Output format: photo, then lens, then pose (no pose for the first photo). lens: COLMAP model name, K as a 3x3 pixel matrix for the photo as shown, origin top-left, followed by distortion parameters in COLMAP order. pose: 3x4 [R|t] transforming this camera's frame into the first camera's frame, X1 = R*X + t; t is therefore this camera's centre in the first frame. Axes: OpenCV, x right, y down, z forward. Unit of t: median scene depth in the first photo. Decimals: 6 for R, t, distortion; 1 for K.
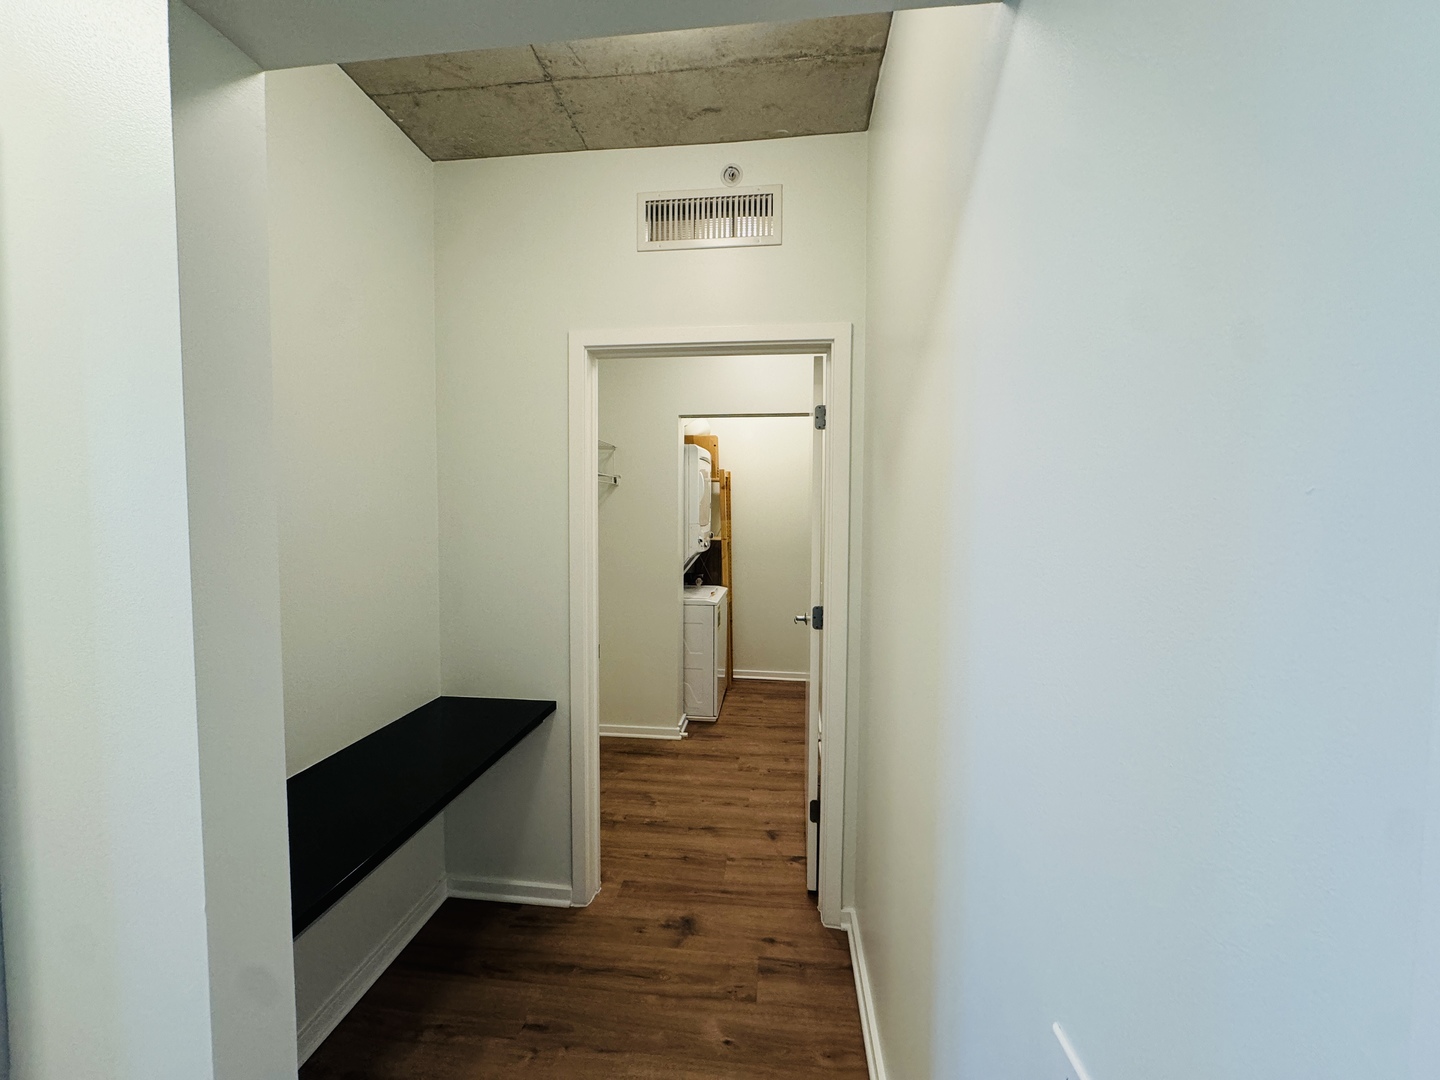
lens RADIAL K [[571.7, 0, 719.3], [0, 571.7, 535.4], [0, 0, 1]] dist [-0.003360, 0.000805]
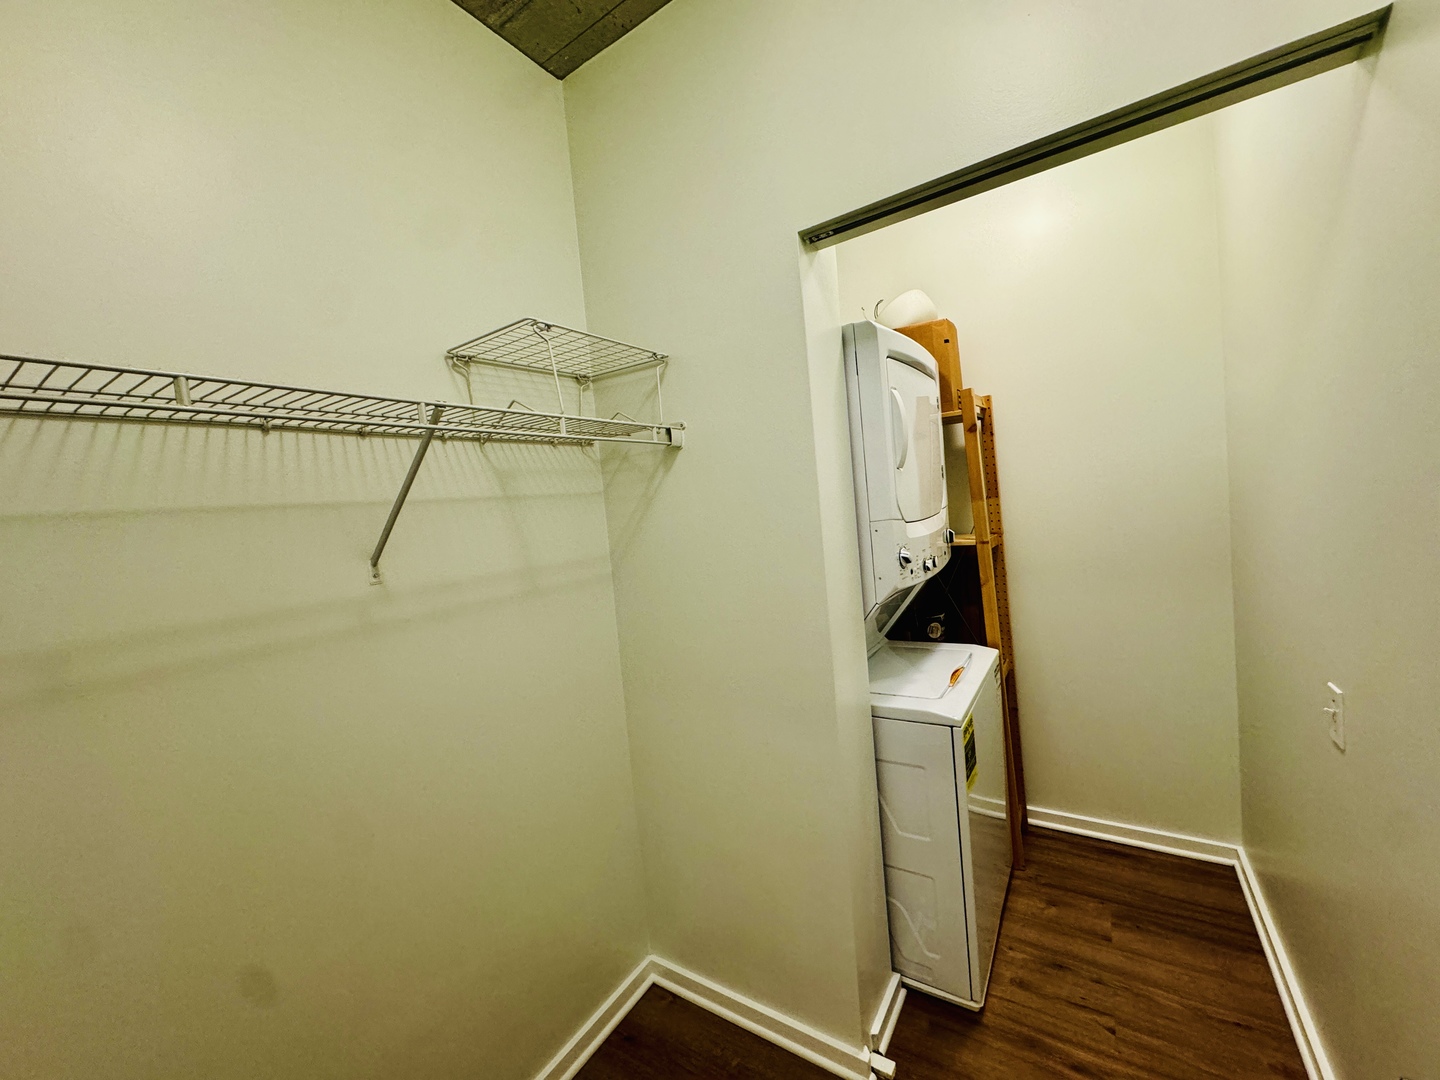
lens RADIAL K [[571.7, 0, 719.2], [0, 571.7, 535.1], [0, 0, 1]] dist [-0.003360, 0.000805]
pose [[0.887265, -0.063265, -0.456902, 0.031188], [0.074694, 0.997182, 0.006972, -0.018154], [0.455173, -0.040314, 0.889490, 0.514331]]
